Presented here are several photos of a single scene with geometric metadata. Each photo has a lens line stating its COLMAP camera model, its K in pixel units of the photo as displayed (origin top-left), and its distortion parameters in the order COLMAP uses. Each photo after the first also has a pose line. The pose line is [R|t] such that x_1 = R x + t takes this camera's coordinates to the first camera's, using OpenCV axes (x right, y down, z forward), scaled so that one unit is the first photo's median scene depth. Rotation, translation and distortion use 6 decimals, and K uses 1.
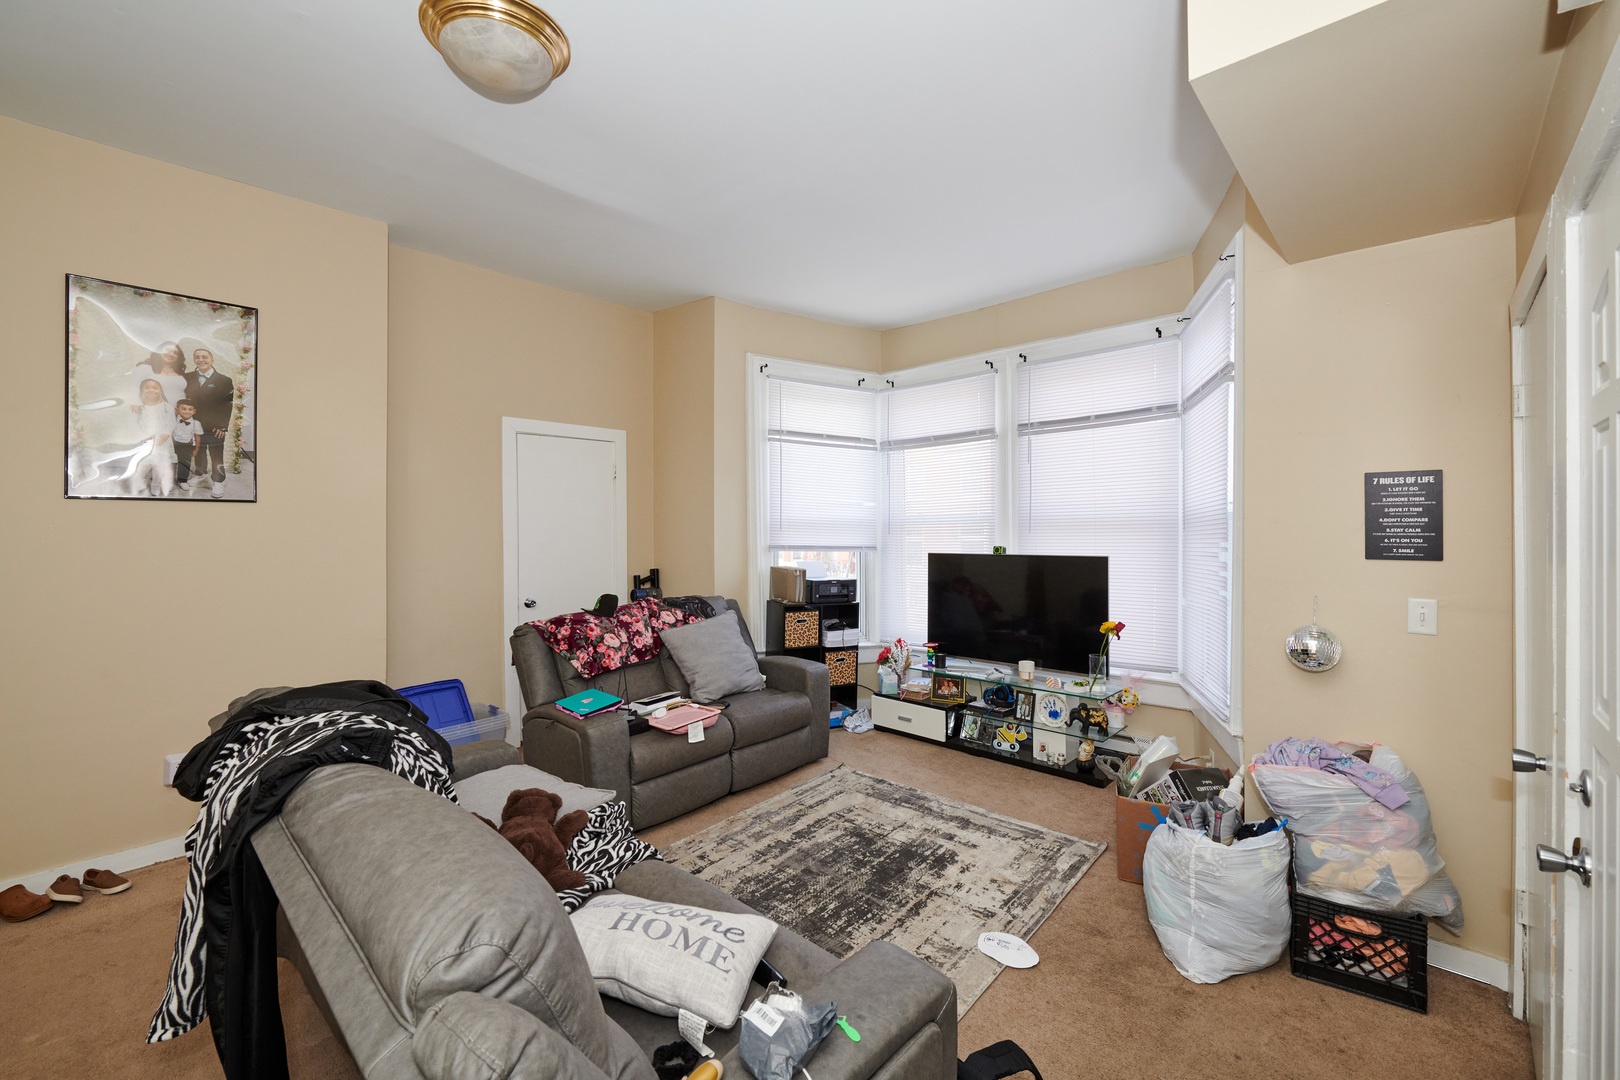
lens RADIAL K [[662.3, 0, 810.1], [0, 662.3, 528.3], [0, 0, 1]] dist [-0.002075, -0.000315]
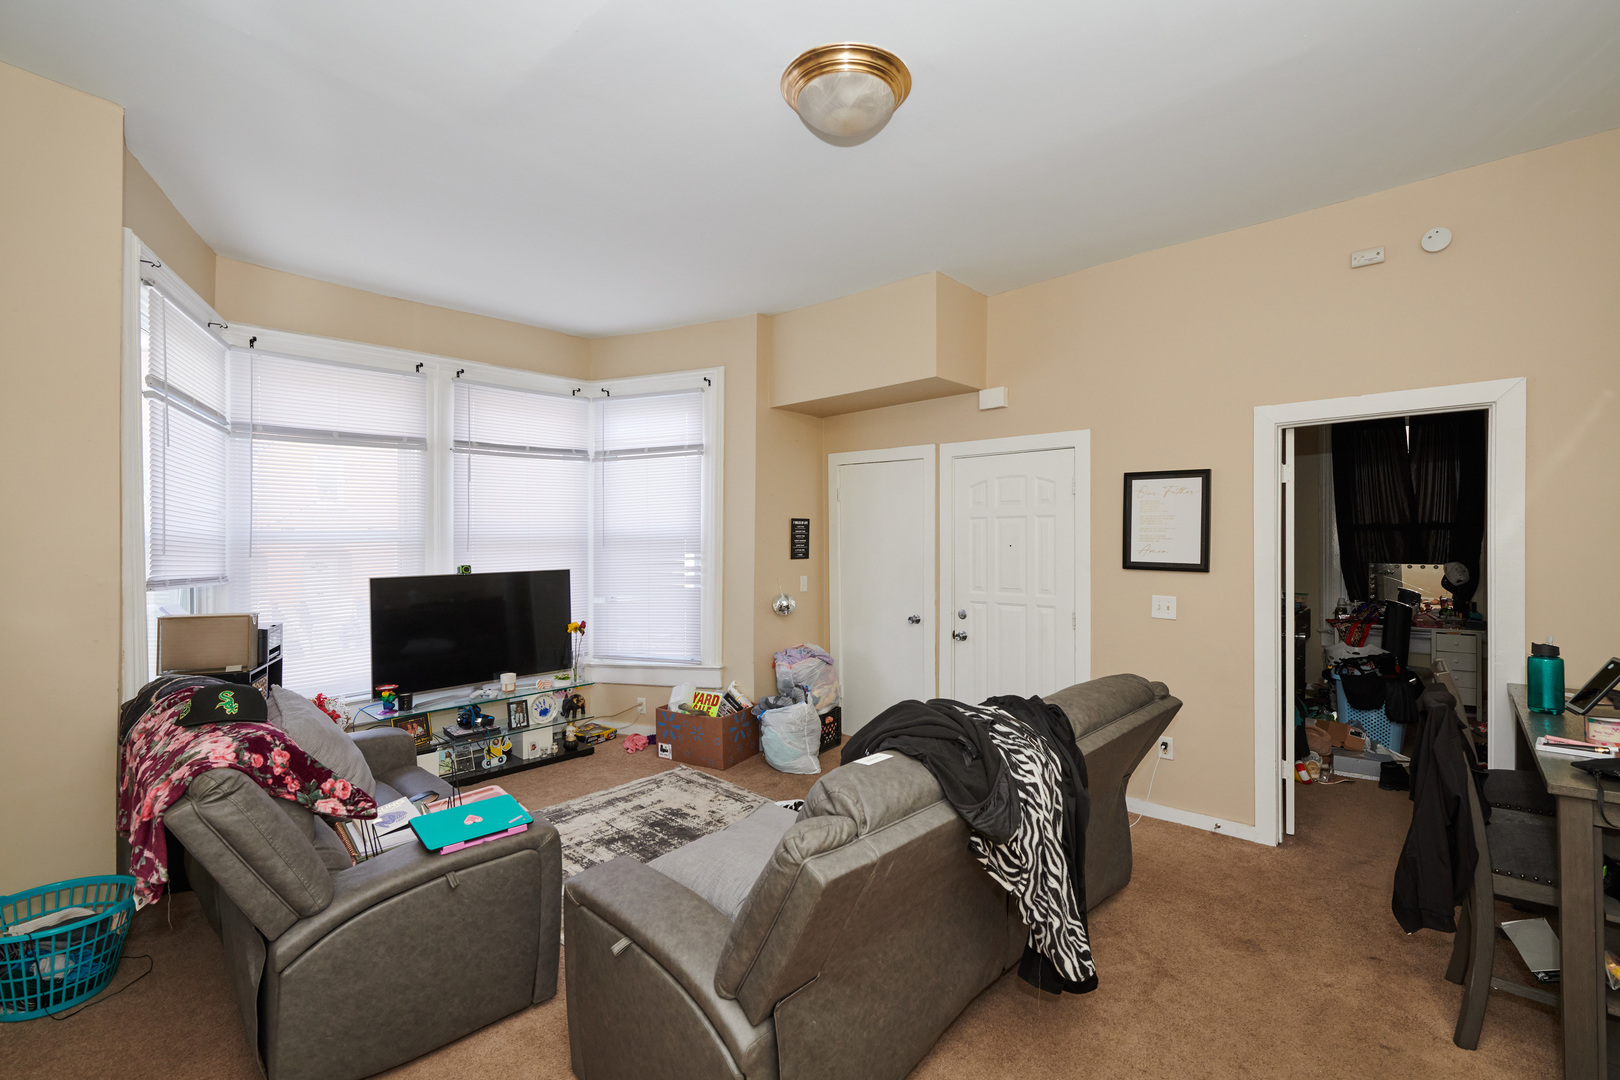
lens RADIAL K [[720.6, 0, 810.0], [0, 720.6, 540.0], [0, 0, 1]] dist [0.001464, 0.000083]
pose [[0.003424, -0.001170, 0.999993, -0.930273], [0.003654, 0.999993, 0.001157, -0.011605], [-0.999987, 0.003650, 0.003429, 0.593031]]
